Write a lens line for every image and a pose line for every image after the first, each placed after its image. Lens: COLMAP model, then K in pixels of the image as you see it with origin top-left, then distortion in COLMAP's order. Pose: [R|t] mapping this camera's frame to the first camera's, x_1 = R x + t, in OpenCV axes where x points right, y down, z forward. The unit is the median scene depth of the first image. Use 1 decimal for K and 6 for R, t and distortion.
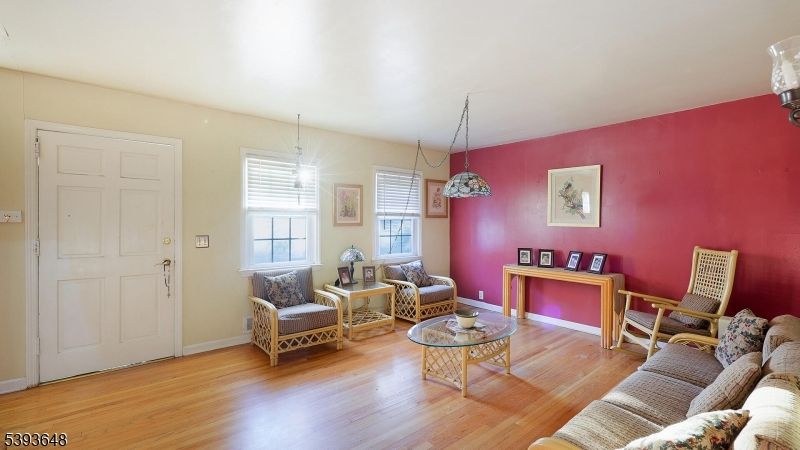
lens RADIAL K [[357.2, 0, 399.9], [0, 357.2, 224.2], [0, 0, 1]] dist [-0.000568, 0.000021]
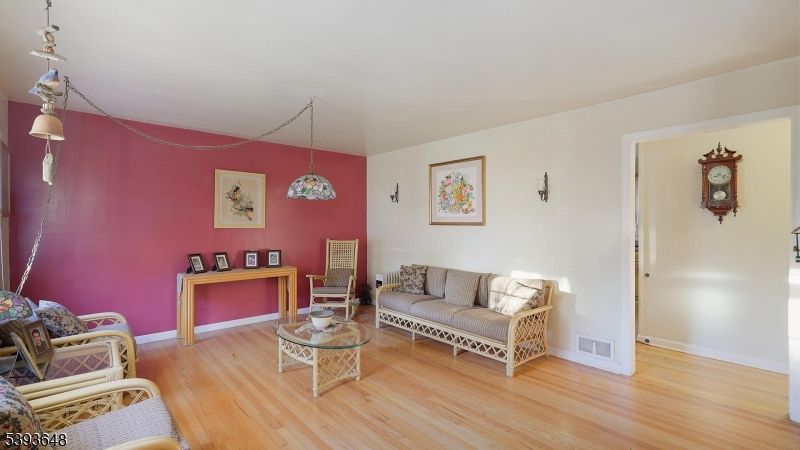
lens RADIAL K [[357.2, 0, 399.8], [0, 357.2, 223.8], [0, 0, 1]] dist [-0.000568, 0.000021]
pose [[-0.002516, -0.004062, 0.999989, -0.606480], [0.010139, 0.999940, 0.004087, -0.006000], [-0.999945, 0.010149, -0.002474, 0.568339]]
